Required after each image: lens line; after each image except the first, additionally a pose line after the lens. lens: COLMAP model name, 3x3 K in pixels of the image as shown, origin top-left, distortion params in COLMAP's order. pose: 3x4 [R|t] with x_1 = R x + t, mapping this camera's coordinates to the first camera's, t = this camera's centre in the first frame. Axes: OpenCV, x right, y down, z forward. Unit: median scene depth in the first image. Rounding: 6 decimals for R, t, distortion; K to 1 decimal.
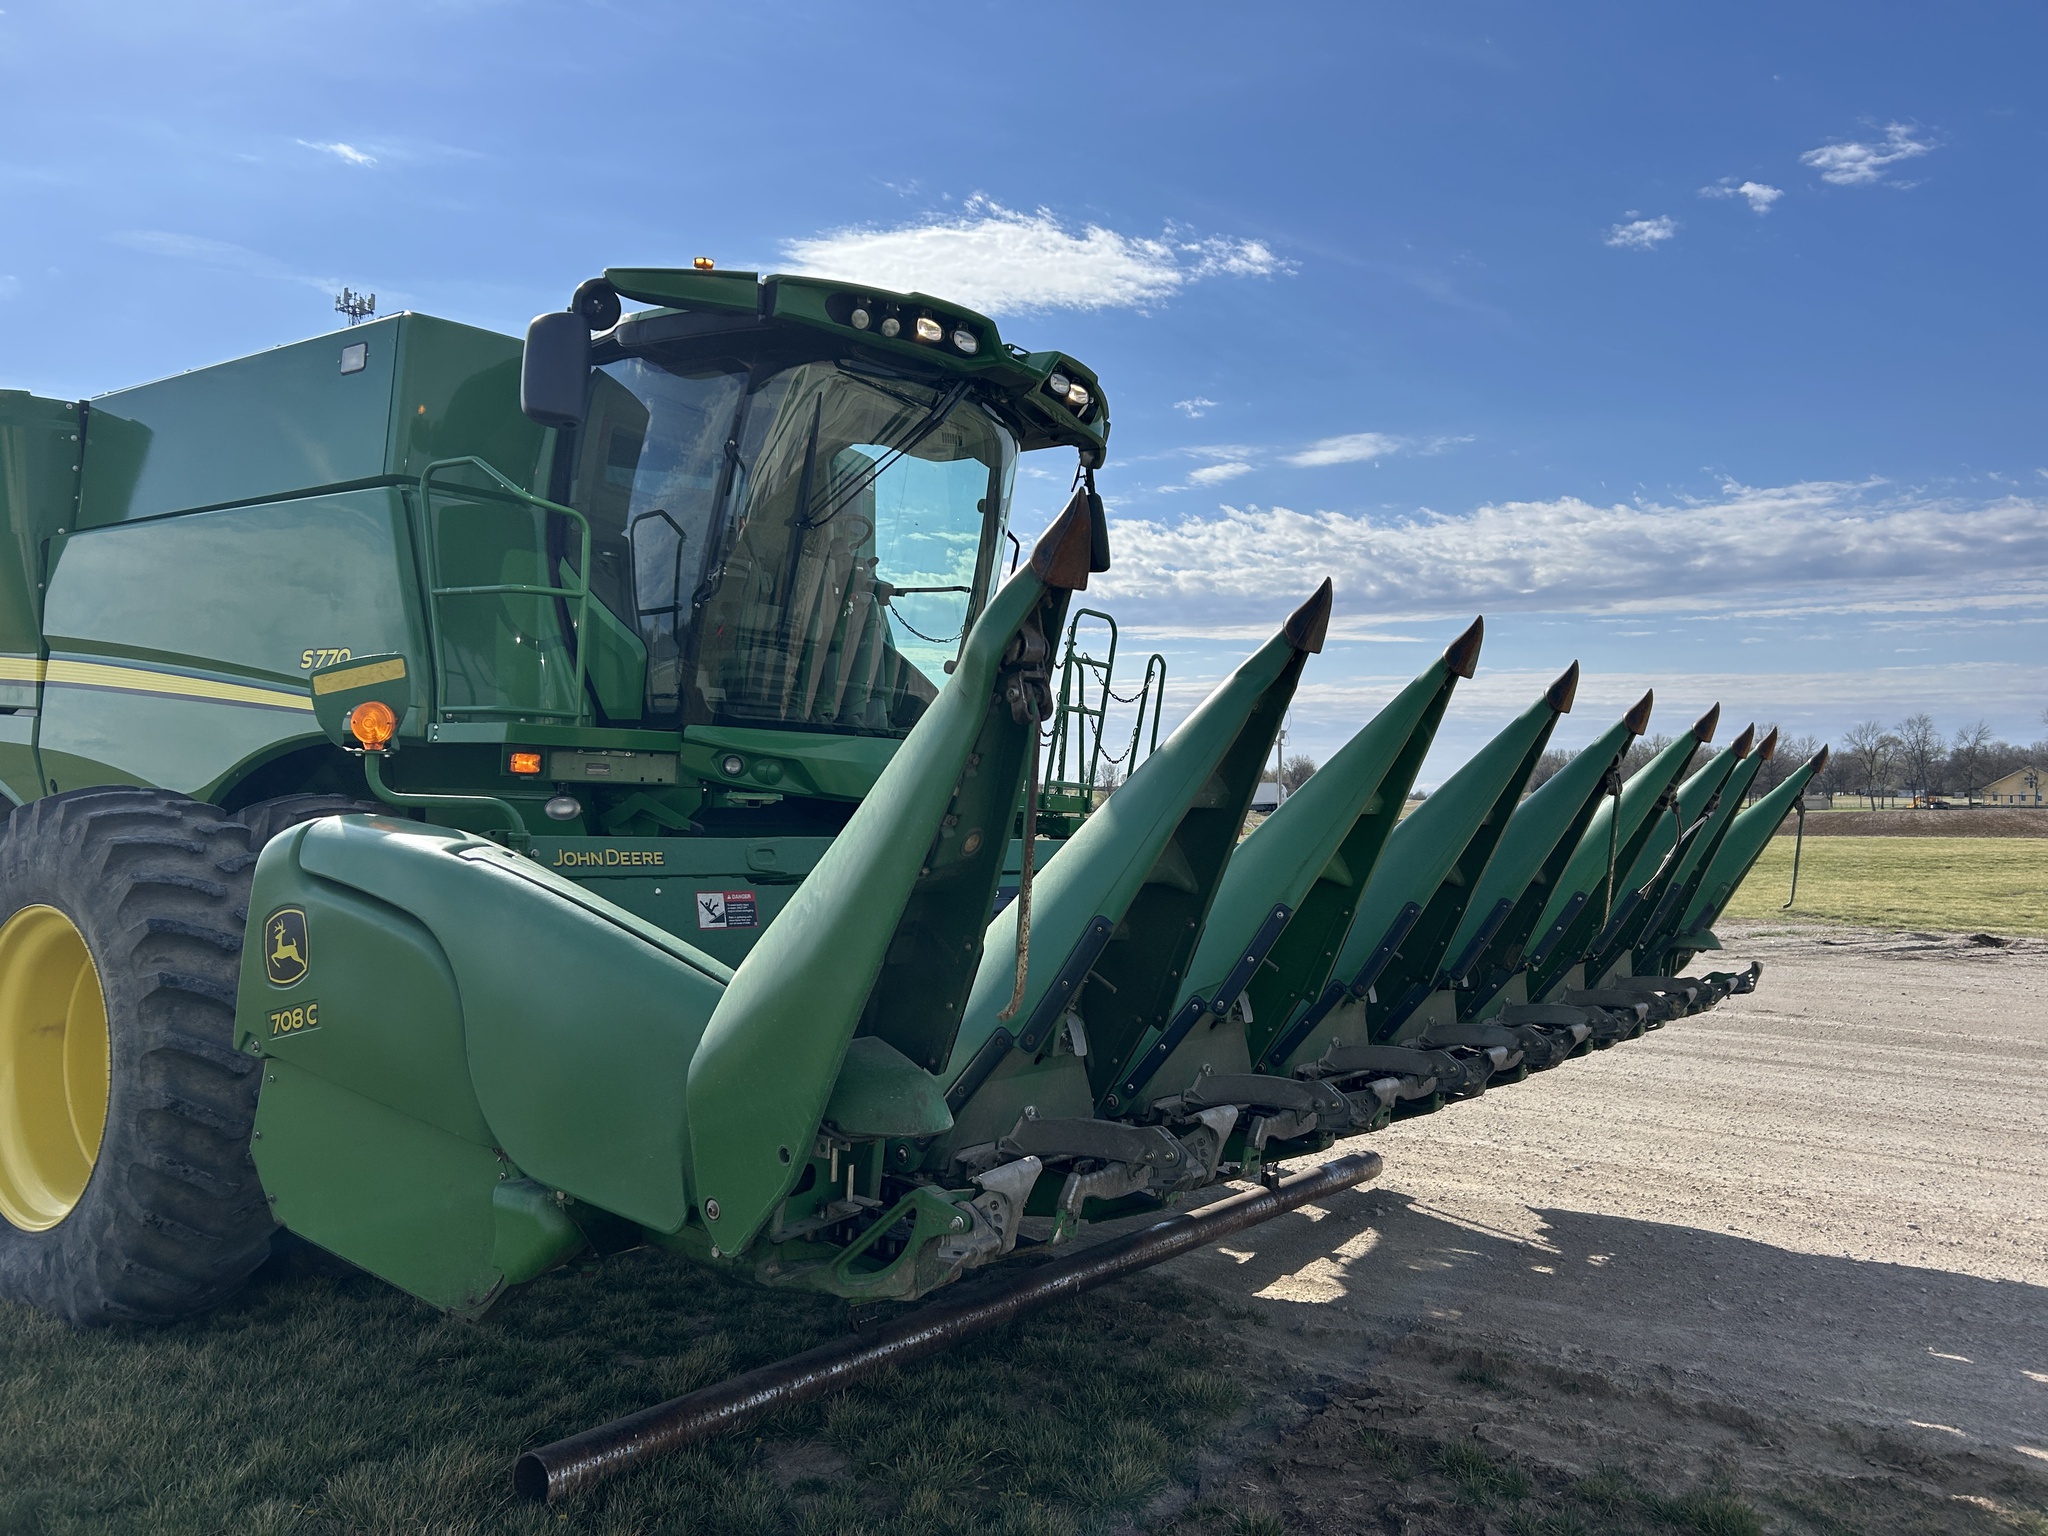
lens RADIAL K [[1604.7, 0, 1024.0], [0, 1604.7, 768.0], [0, 0, 1]] dist [0.095619, -0.125220]
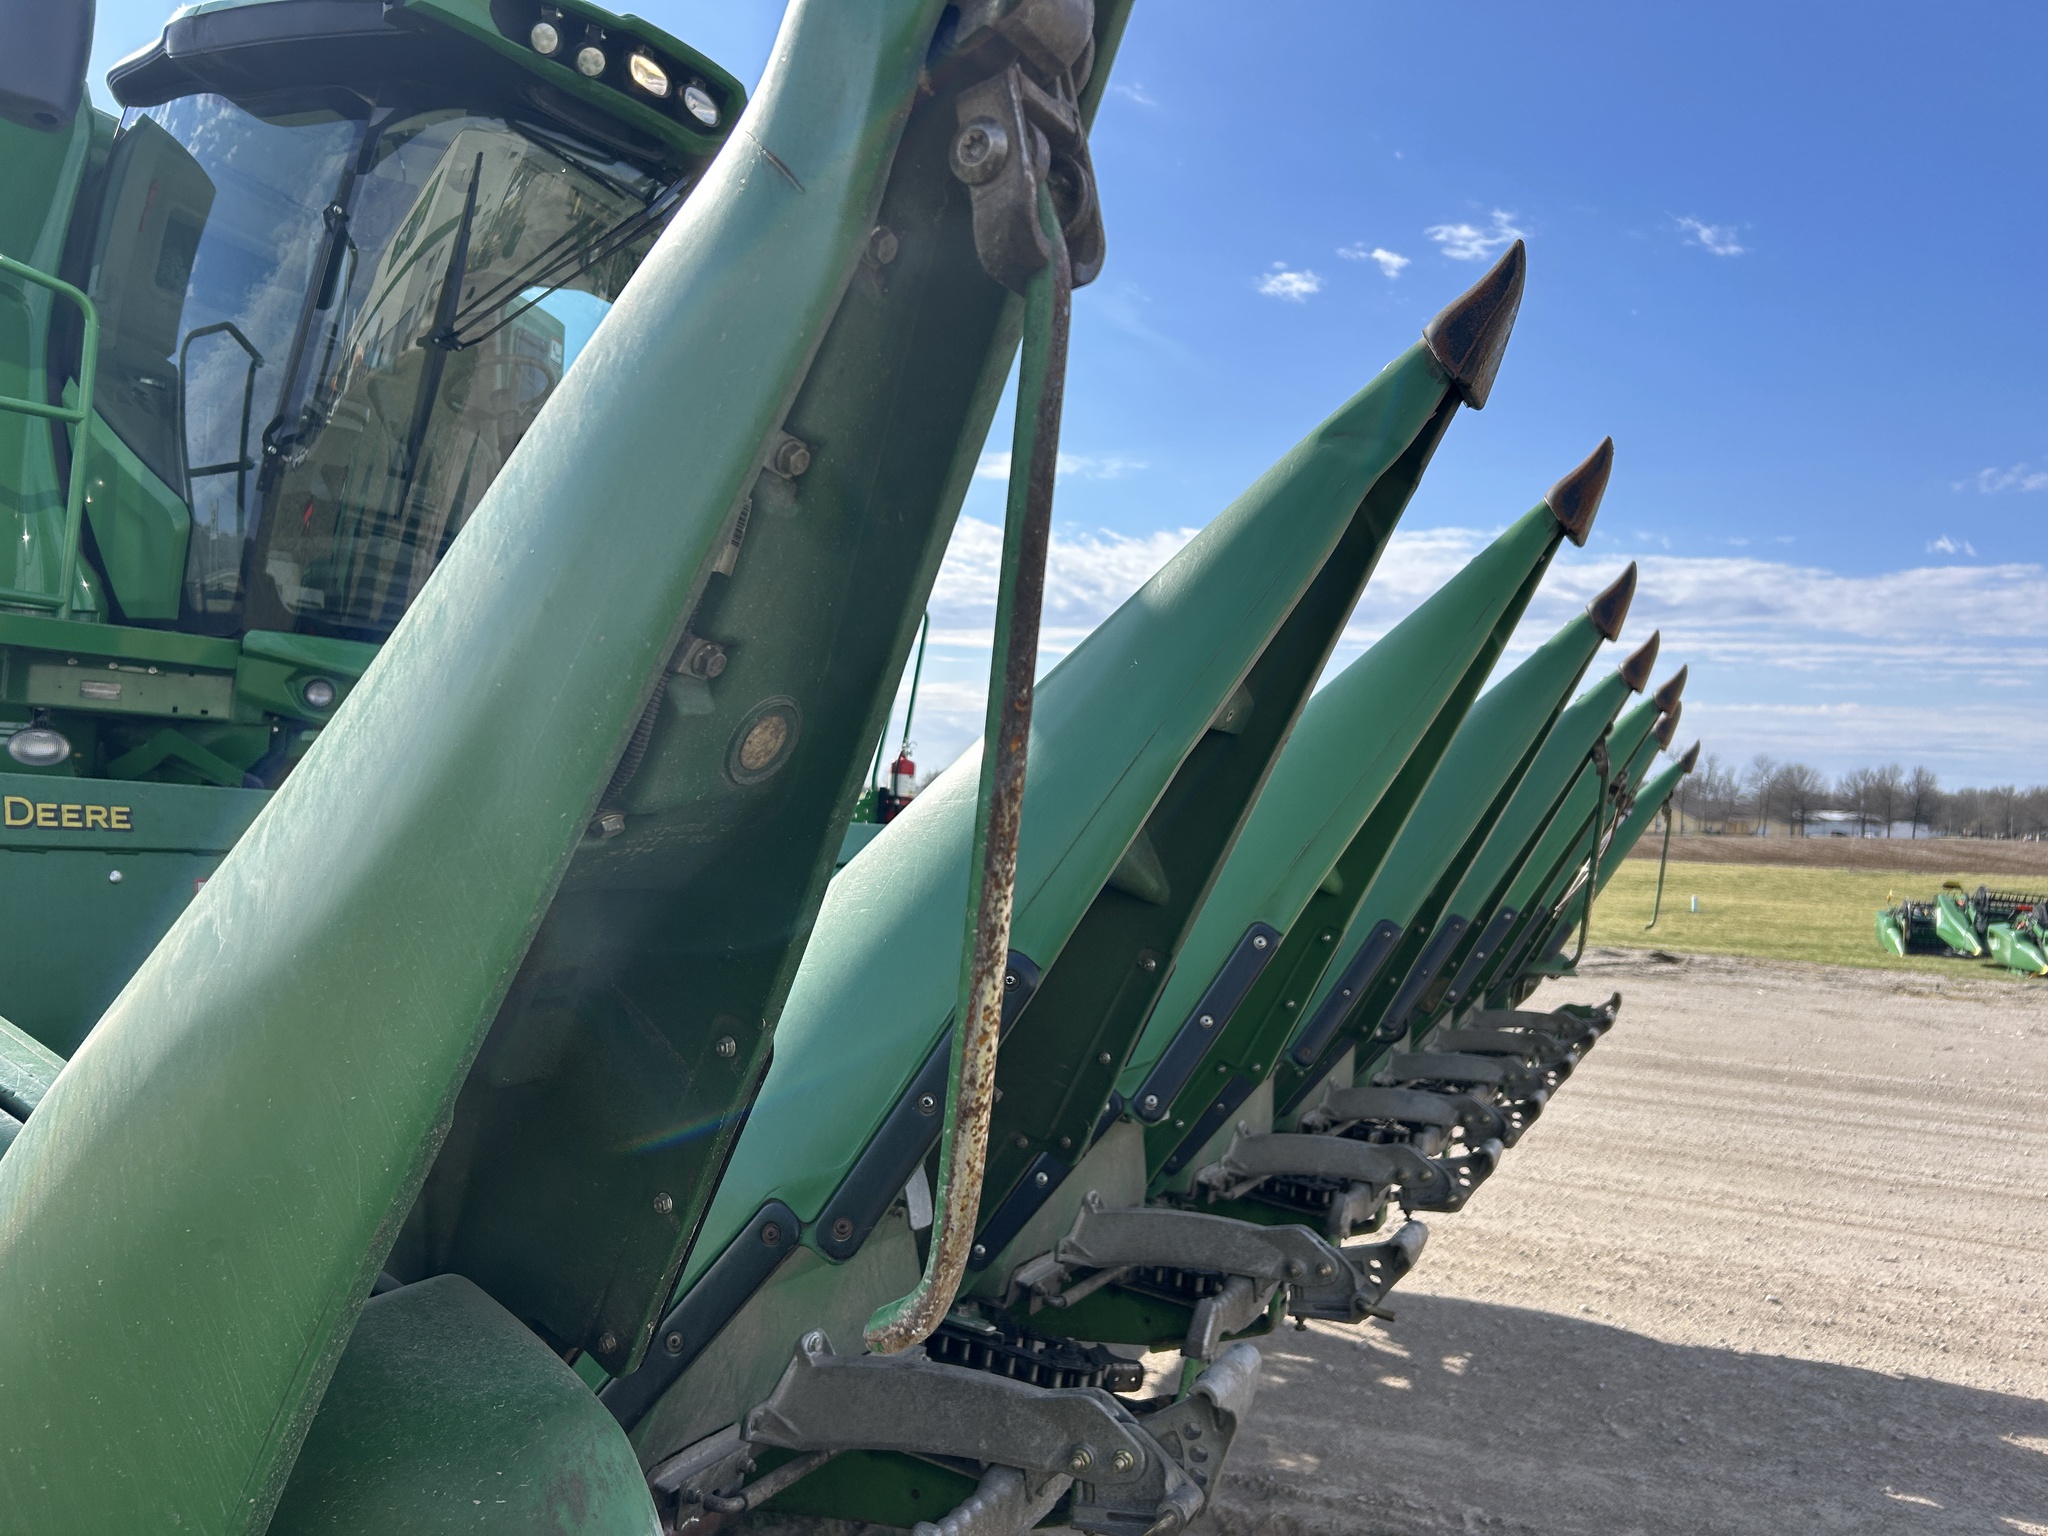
lens RADIAL K [[1641.2, 0, 1071.1], [0, 1641.2, 760.4], [0, 0, 1]] dist [0.047518, -0.065455]
pose [[0.977577, 0.040267, 0.206691, -0.004771], [-0.039222, 0.999189, -0.009156, 0.006065], [-0.206892, 0.000844, 0.978363, 0.078382]]
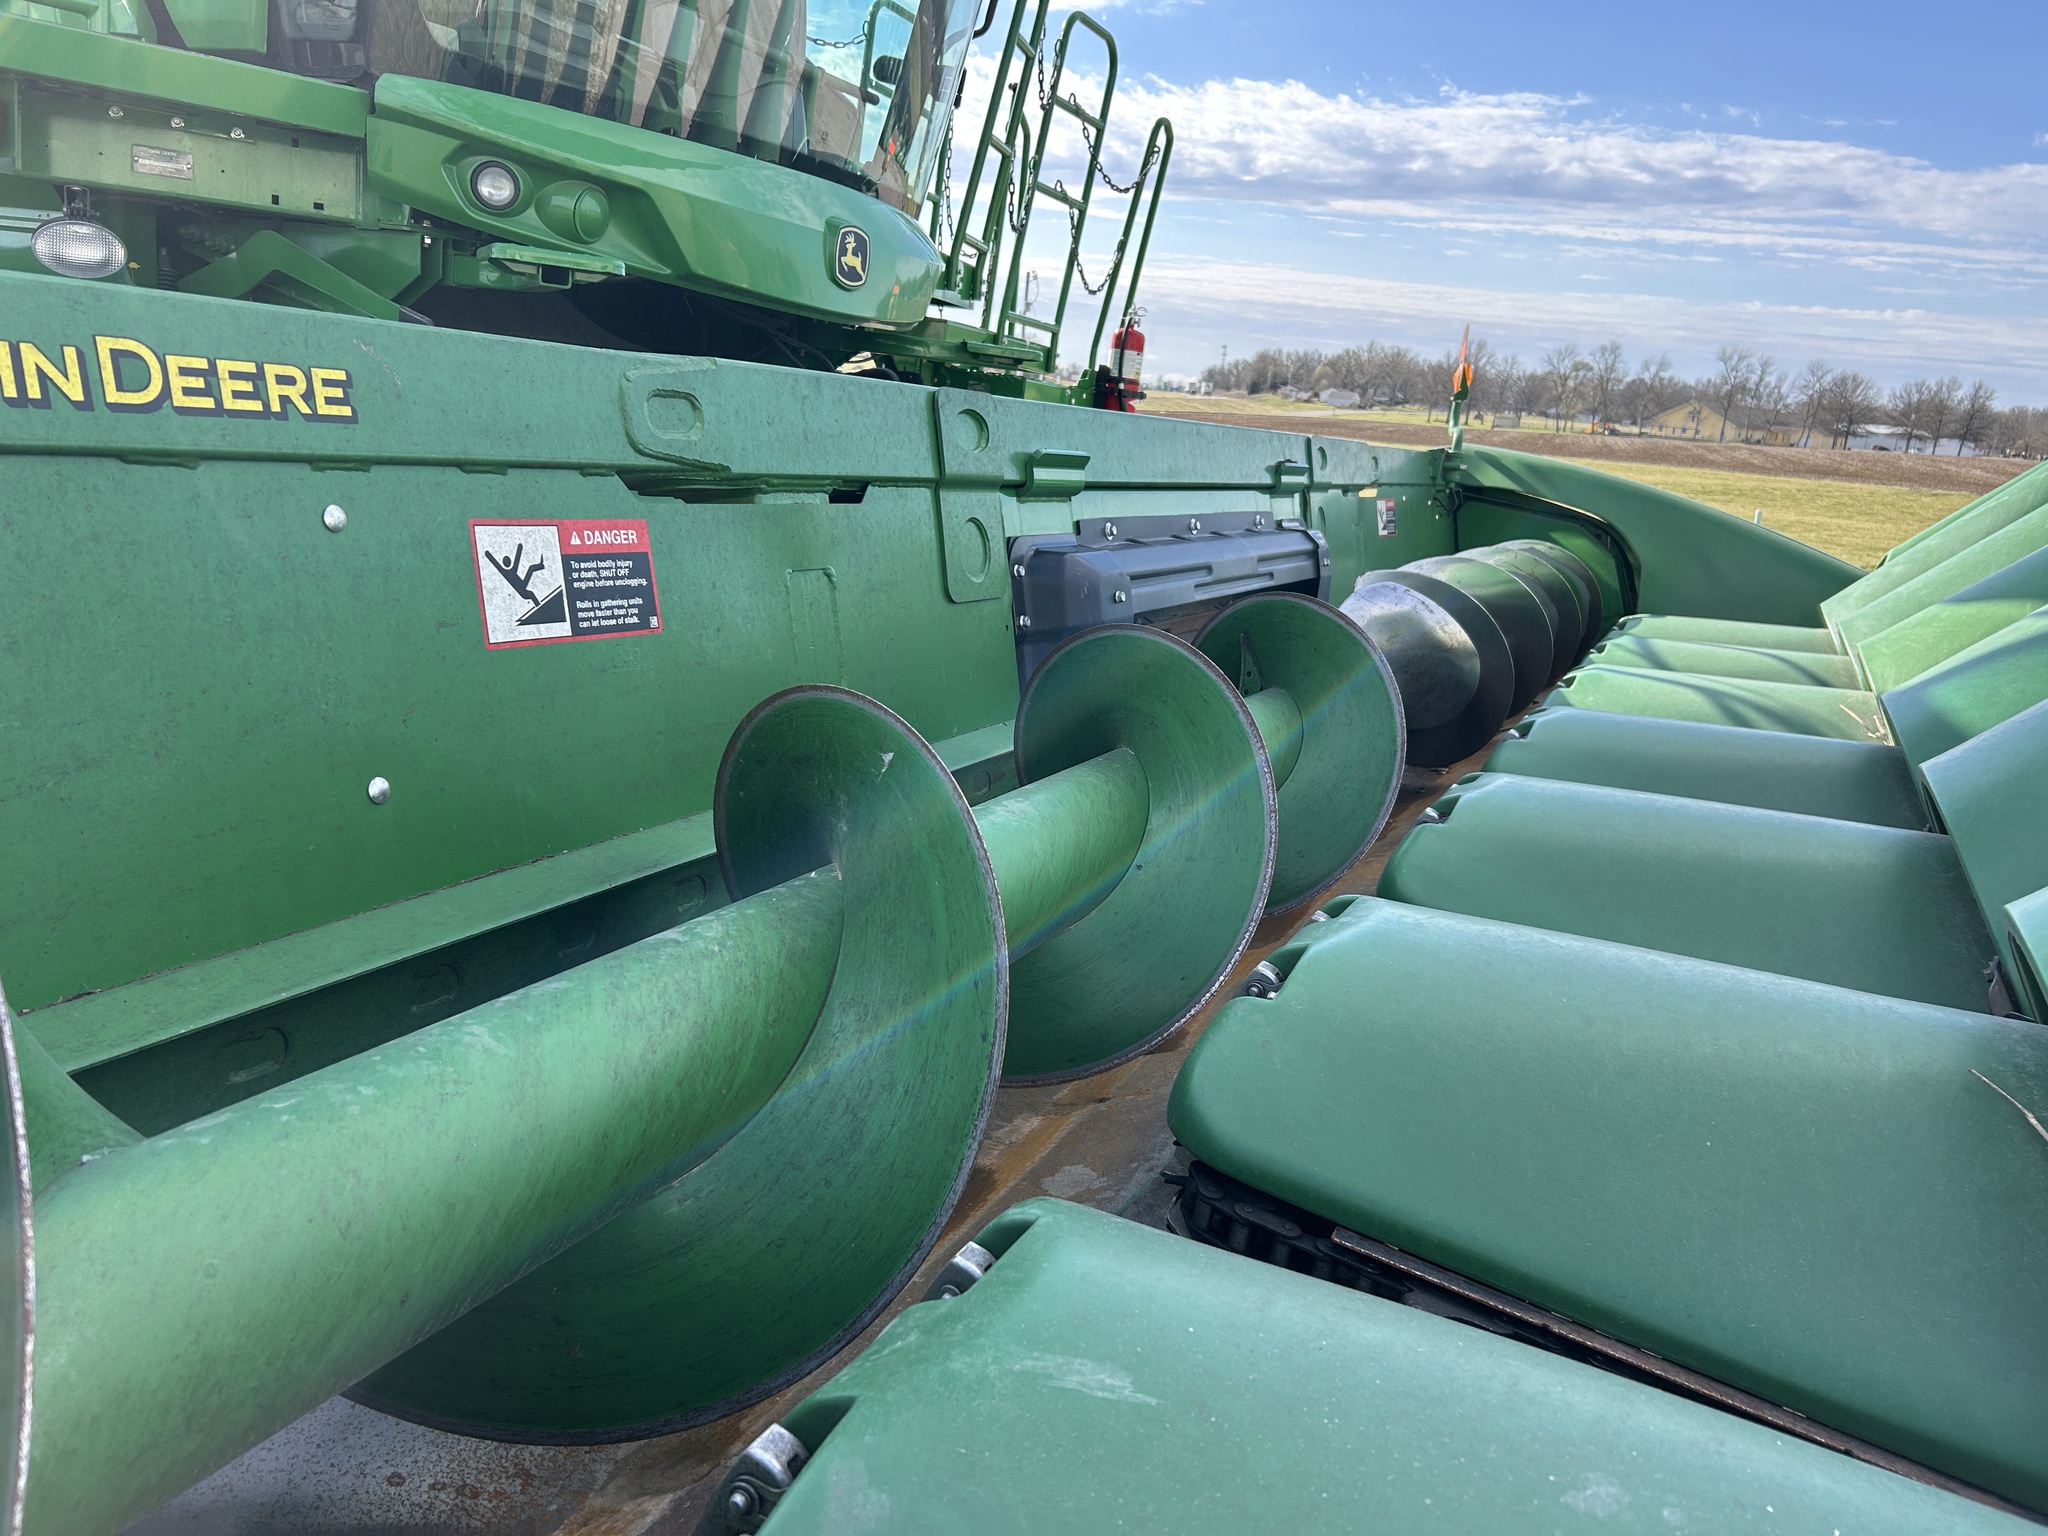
lens RADIAL K [[1558.8, 0, 1072.7], [0, 1558.8, 805.2], [0, 0, 1]] dist [0.093685, -0.109331]
pose [[0.974153, 0.022871, 0.224730, -0.036206], [-0.086134, 0.957306, 0.275945, 0.008211], [-0.208824, -0.288170, 0.934532, 0.153460]]
